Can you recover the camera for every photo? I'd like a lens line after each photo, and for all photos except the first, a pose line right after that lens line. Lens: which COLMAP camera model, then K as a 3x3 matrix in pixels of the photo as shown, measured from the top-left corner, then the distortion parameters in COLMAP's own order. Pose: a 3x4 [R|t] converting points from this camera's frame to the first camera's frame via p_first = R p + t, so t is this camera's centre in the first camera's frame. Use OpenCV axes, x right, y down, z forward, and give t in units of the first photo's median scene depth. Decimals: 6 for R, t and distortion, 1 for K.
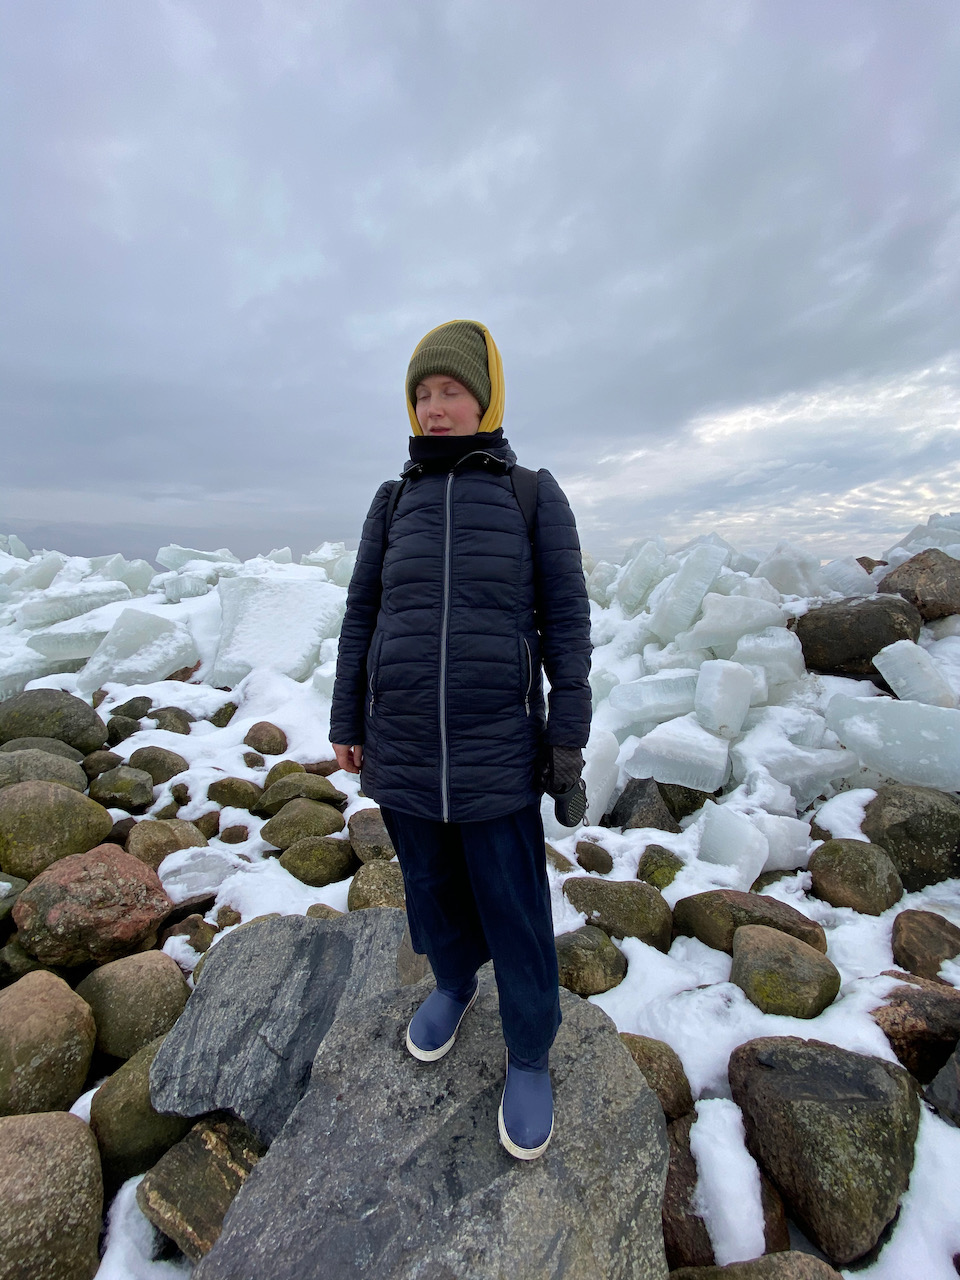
lens RADIAL K [[541.8, 0, 480.0], [0, 541.8, 640.0], [0, 0, 1]] dist [-0.001822, -0.015047]
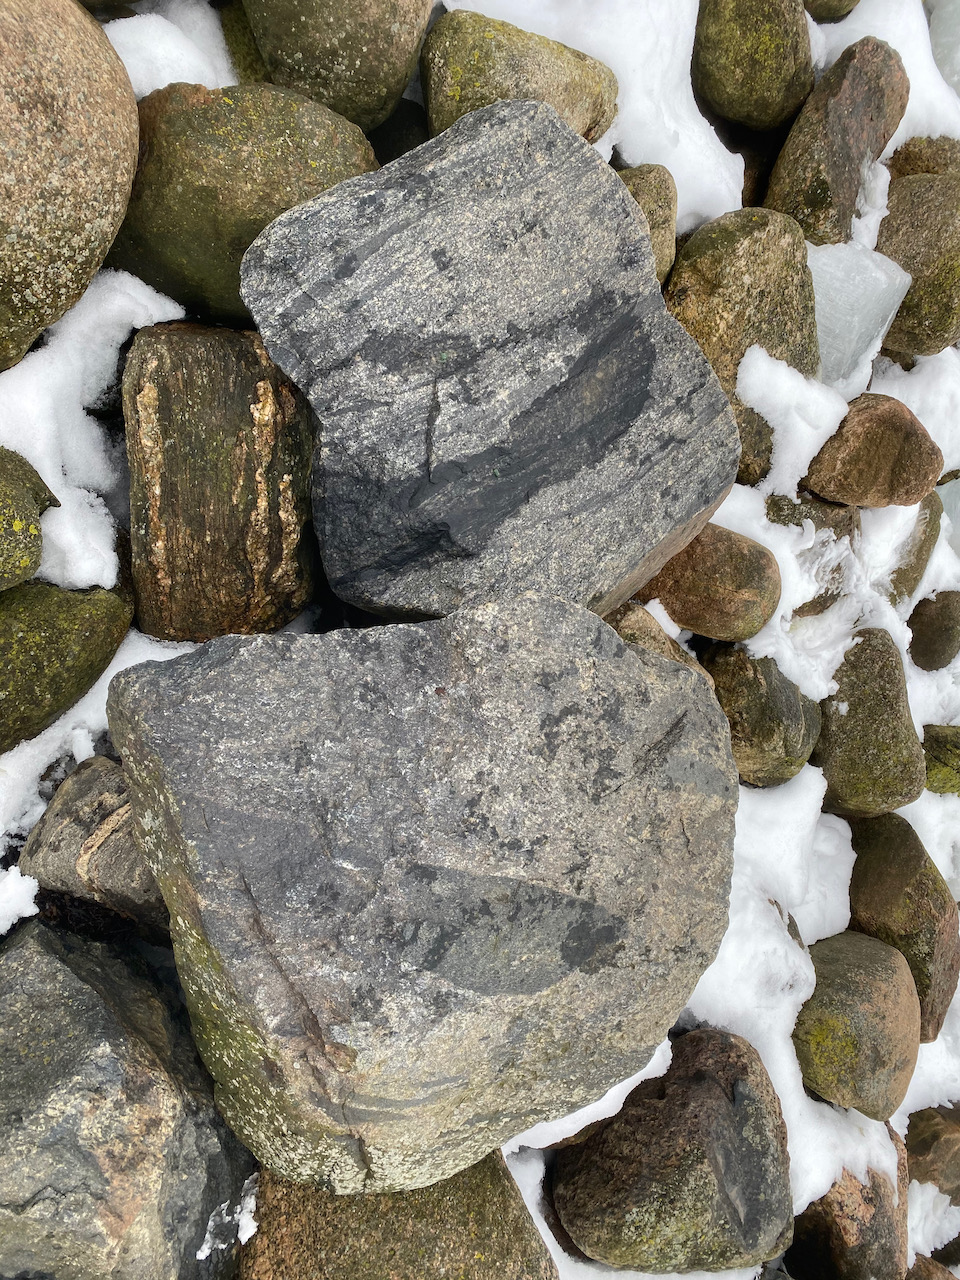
lens RADIAL K [[992.3, 0, 480.0], [0, 992.3, 640.0], [0, 0, 1]] dist [0.013569, 0.001151]
pose [[0.428652, 0.832319, 0.351430, -0.609055], [-0.698864, 0.058946, 0.712822, 0.086393], [0.572579, -0.551154, 0.606945, 0.404638]]
